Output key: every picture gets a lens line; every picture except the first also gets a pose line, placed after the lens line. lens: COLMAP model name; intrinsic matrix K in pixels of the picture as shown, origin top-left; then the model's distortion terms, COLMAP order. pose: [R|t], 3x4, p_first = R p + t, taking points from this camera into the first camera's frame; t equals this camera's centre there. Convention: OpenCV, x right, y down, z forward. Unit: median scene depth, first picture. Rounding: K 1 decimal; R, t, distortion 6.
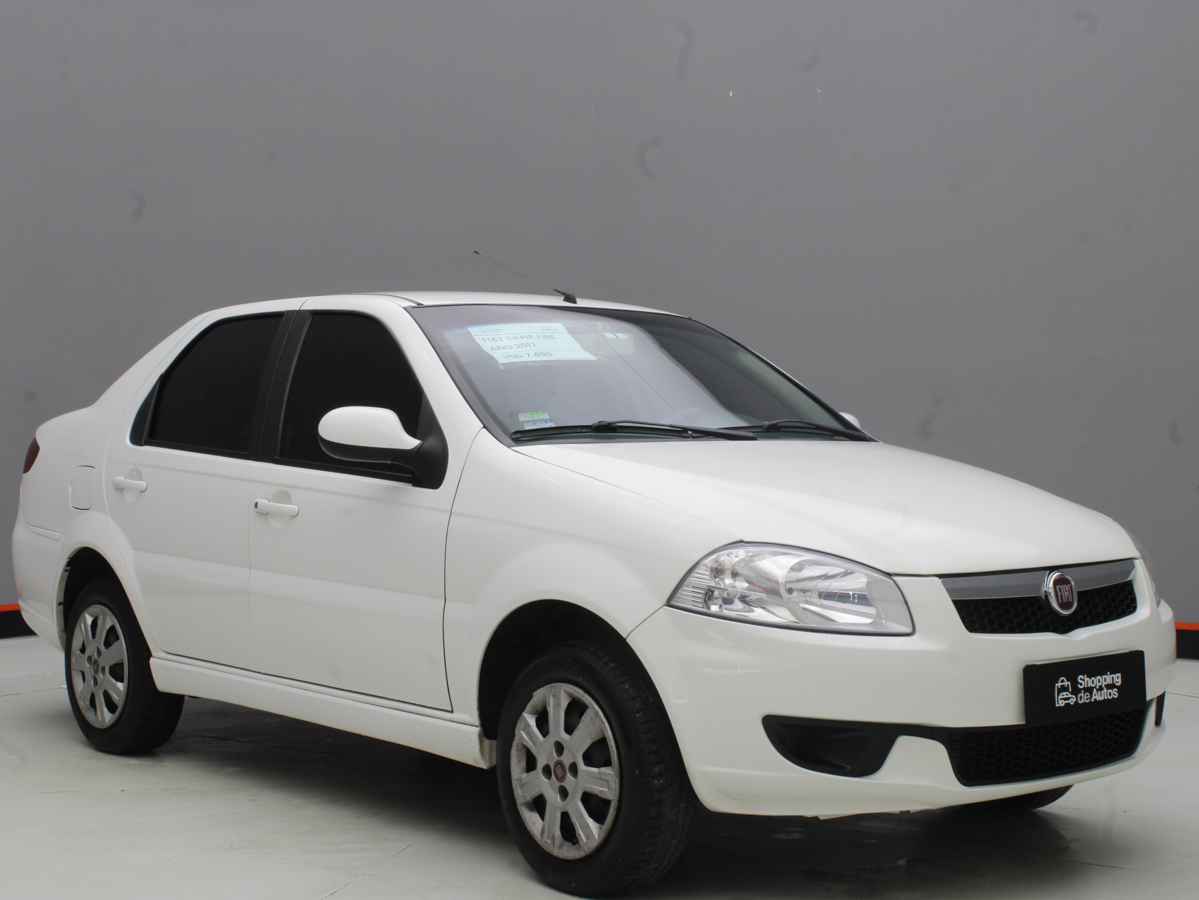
lens RADIAL K [[1981.3, 0, 600.7], [0, 1981.3, 447.7], [0, 0, 1]] dist [-0.062275, 0.000000]
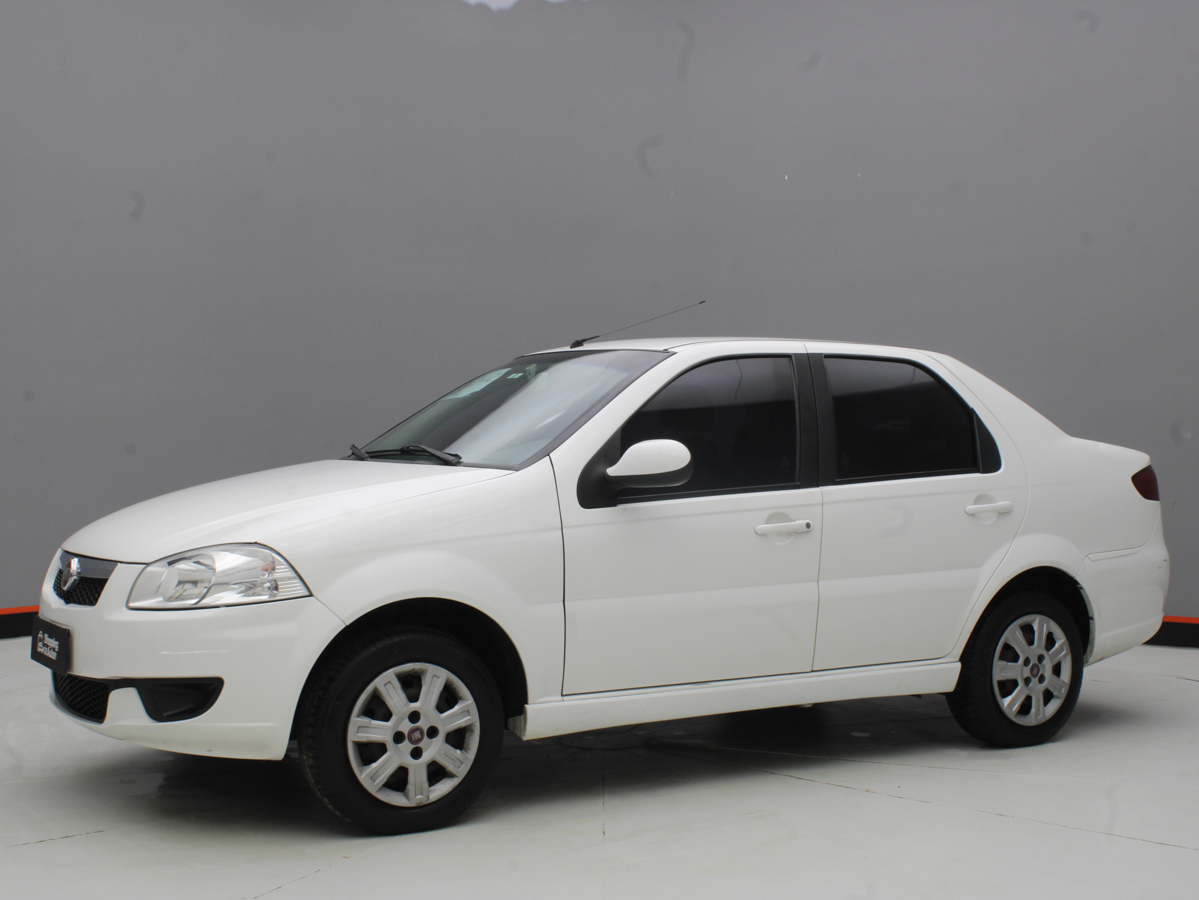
lens RADIAL K [[1647.0, 0, 606.0], [0, 1647.0, 423.9], [0, 0, 1]] dist [-0.105853, 0.000000]
pose [[-0.135901, -0.010555, -0.990666, 1.244442], [-0.020928, 0.999751, -0.007781, -0.025130], [0.990501, 0.019675, -0.136088, 1.477840]]
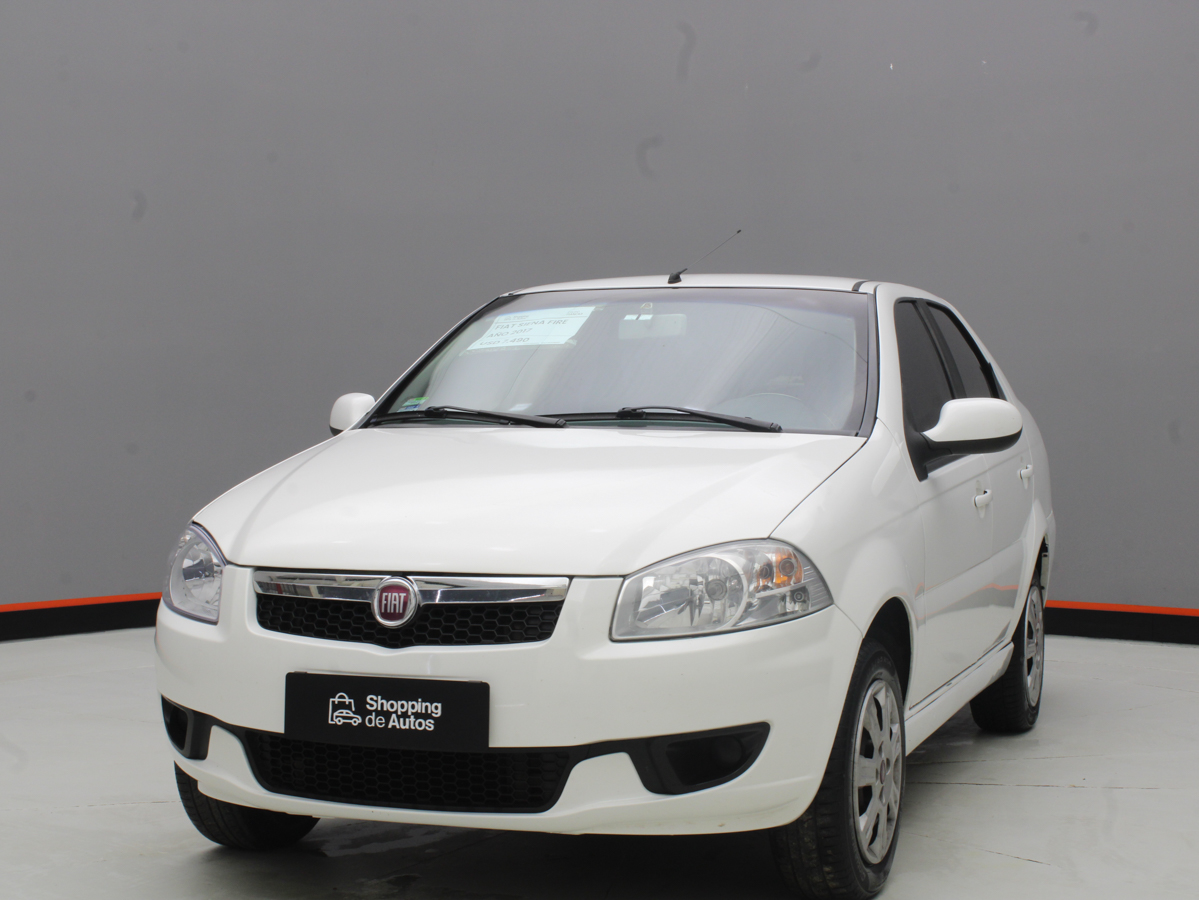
lens RADIAL K [[2029.9, 0, 595.2], [0, 2029.9, 456.0], [0, 0, 1]] dist [-0.047975, 0.000000]
pose [[0.498296, 0.022291, -0.866720, 1.043414], [-0.014560, 0.999744, 0.017341, -0.008150], [0.866885, 0.003978, 0.498493, 0.616493]]
